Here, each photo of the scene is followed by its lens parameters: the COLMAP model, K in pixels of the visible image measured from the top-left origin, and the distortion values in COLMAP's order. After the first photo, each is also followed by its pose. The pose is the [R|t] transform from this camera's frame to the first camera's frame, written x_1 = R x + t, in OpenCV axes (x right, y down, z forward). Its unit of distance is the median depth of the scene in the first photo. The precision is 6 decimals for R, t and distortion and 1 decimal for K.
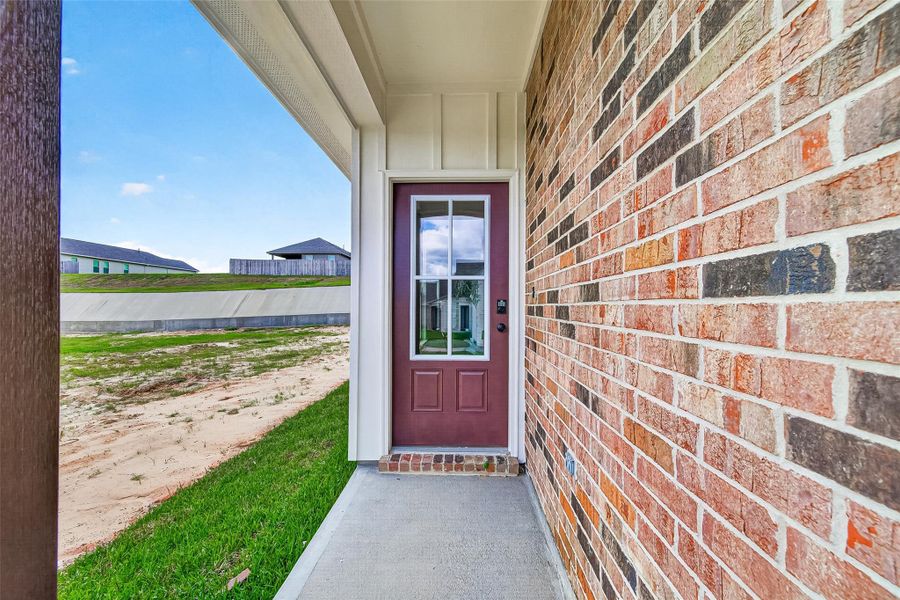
lens RADIAL K [[355.3, 0, 441.8], [0, 355.3, 303.7], [0, 0, 1]] dist [-0.002242, -0.000015]
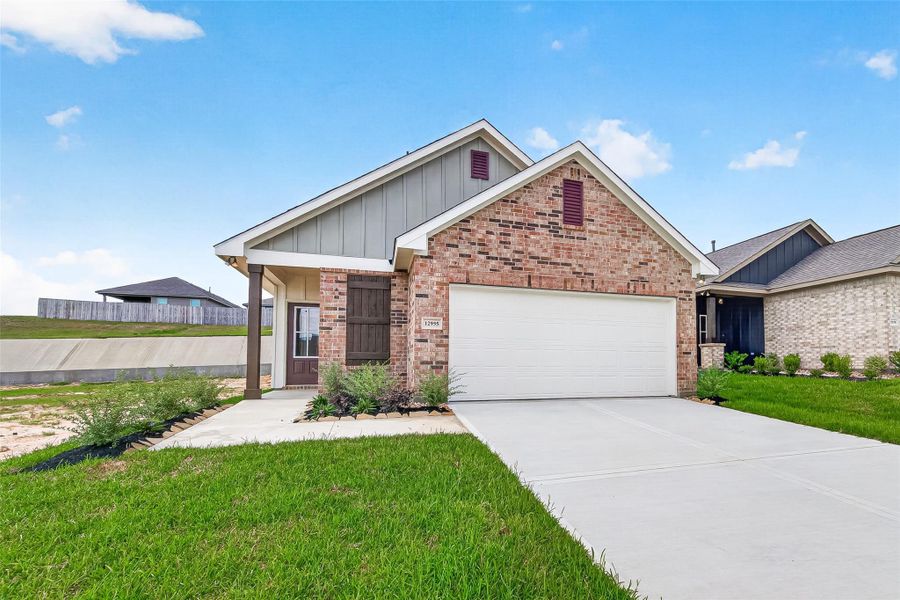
lens RADIAL K [[403.7, 0, 506.6], [0, 403.7, 354.2], [0, 0, 1]] dist [0.009175, -0.001098]
pose [[0.927357, 0.007945, 0.374093, 0.023305], [-0.000831, 0.999816, -0.019173, 0.013907], [-0.374176, 0.017470, 0.927193, -0.221250]]
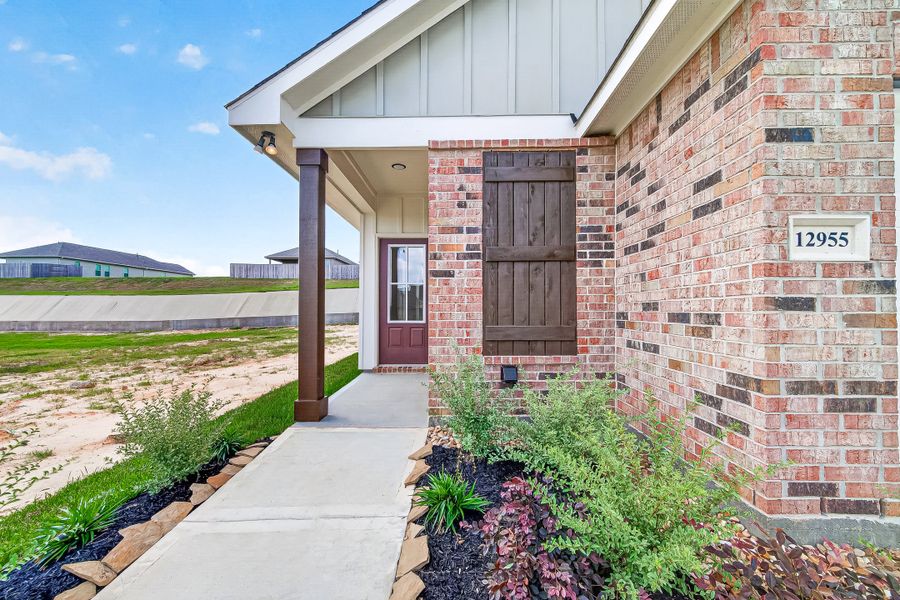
lens RADIAL K [[354.1, 0, 442.5], [0, 354.1, 303.3], [0, 0, 1]] dist [0.007797, -0.002589]
pose [[0.999723, -0.001368, 0.023494, 0.013198], [0.001590, 0.999954, -0.009419, 0.004456], [-0.023480, 0.009454, 0.999680, -0.077991]]
